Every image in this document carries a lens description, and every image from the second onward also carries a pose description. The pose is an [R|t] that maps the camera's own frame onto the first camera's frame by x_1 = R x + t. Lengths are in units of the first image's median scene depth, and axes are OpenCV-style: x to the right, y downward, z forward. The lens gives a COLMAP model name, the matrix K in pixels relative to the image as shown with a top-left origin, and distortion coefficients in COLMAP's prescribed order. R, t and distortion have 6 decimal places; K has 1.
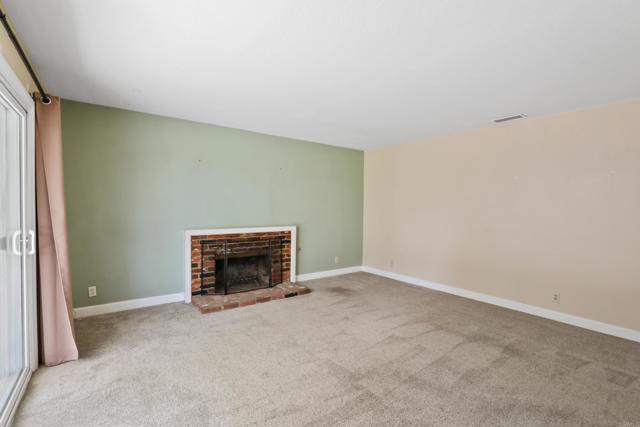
lens RADIAL K [[294.8, 0, 323.8], [0, 294.8, 218.6], [0, 0, 1]] dist [-0.016935, 0.003616]
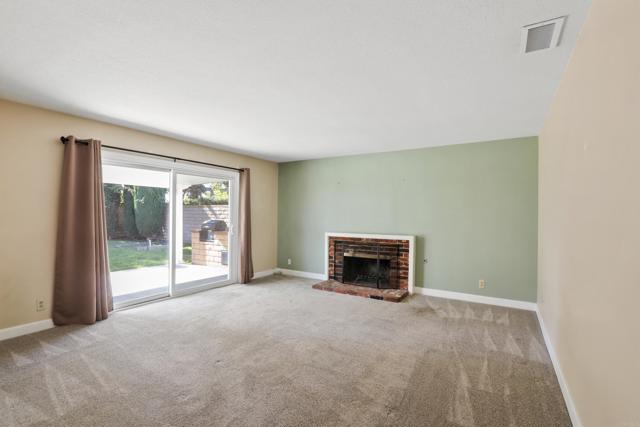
lens RADIAL K [[294.8, 0, 325.4], [0, 294.8, 212.3], [0, 0, 1]] dist [-0.016935, 0.003616]
pose [[0.360665, -0.018560, -0.932511, 0.812728], [-0.041440, 0.998496, -0.035901, -0.007446], [0.931774, 0.051592, 0.359353, 0.404791]]
